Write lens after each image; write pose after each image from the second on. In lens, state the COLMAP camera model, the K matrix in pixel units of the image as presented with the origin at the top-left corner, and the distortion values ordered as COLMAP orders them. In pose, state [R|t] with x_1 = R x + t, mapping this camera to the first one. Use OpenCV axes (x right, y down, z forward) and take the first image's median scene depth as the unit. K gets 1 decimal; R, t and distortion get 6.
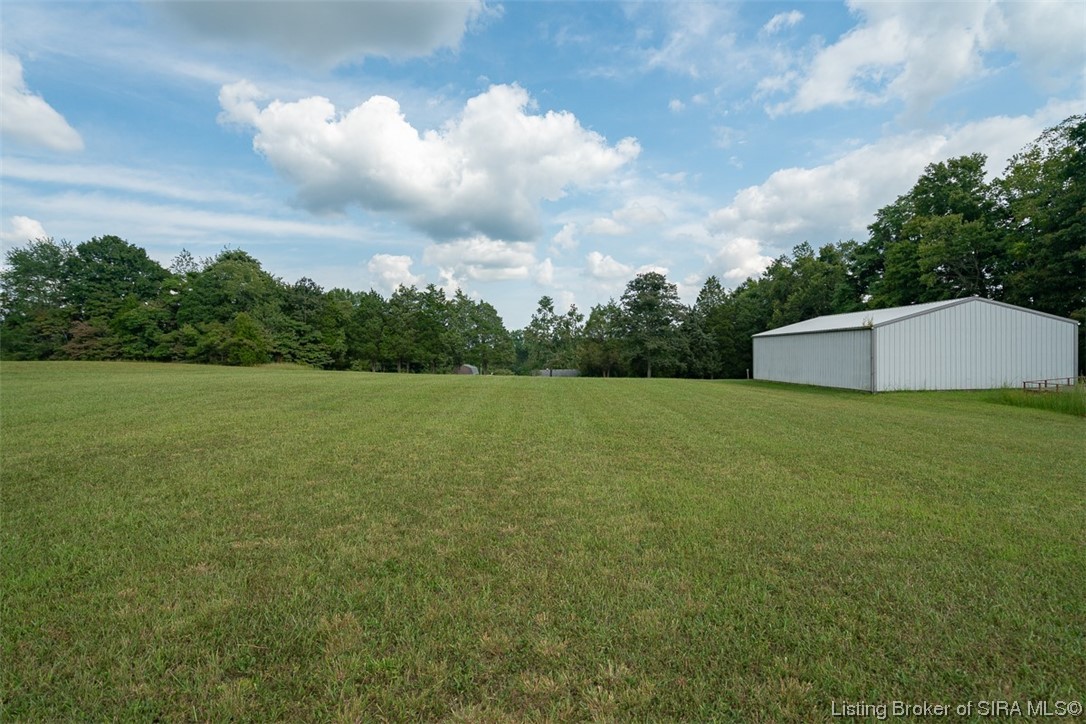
lens RADIAL K [[532.7, 0, 543.0], [0, 532.7, 362.0], [0, 0, 1]] dist [0.031886, -0.000097]
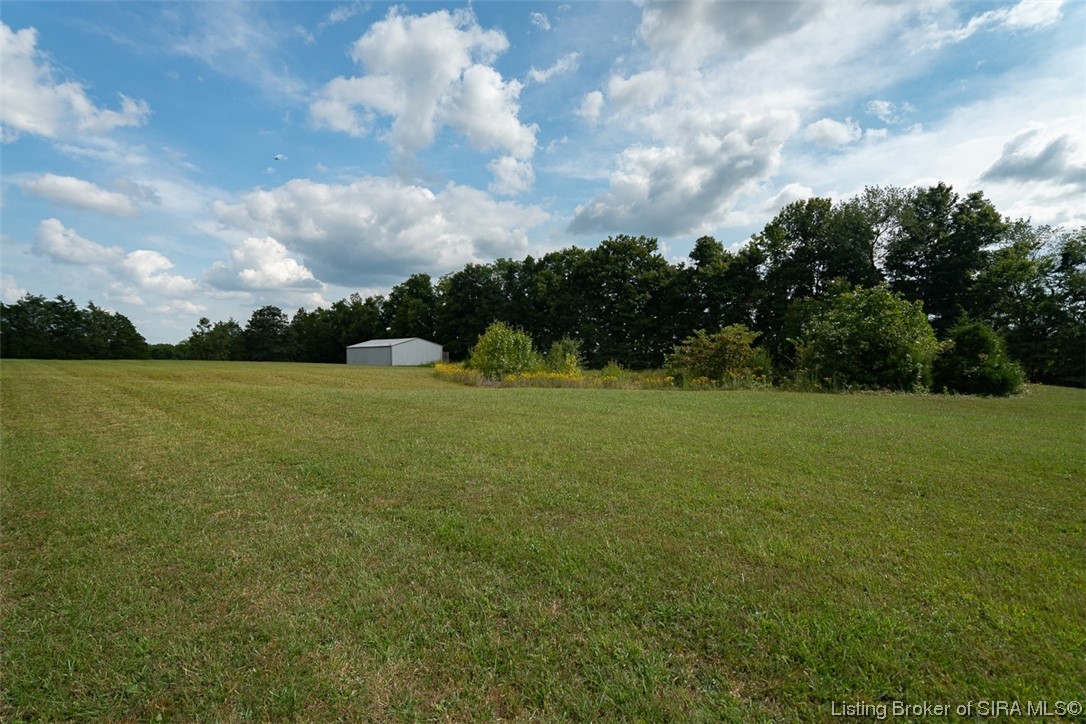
lens RADIAL K [[532.7, 0, 543.0], [0, 532.7, 362.0], [0, 0, 1]] dist [0.031886, -0.000097]
pose [[0.677743, 0.003966, 0.735288, -0.409990], [0.005924, 0.999924, -0.010855, 0.024218], [-0.735275, 0.011713, 0.677668, -0.667937]]
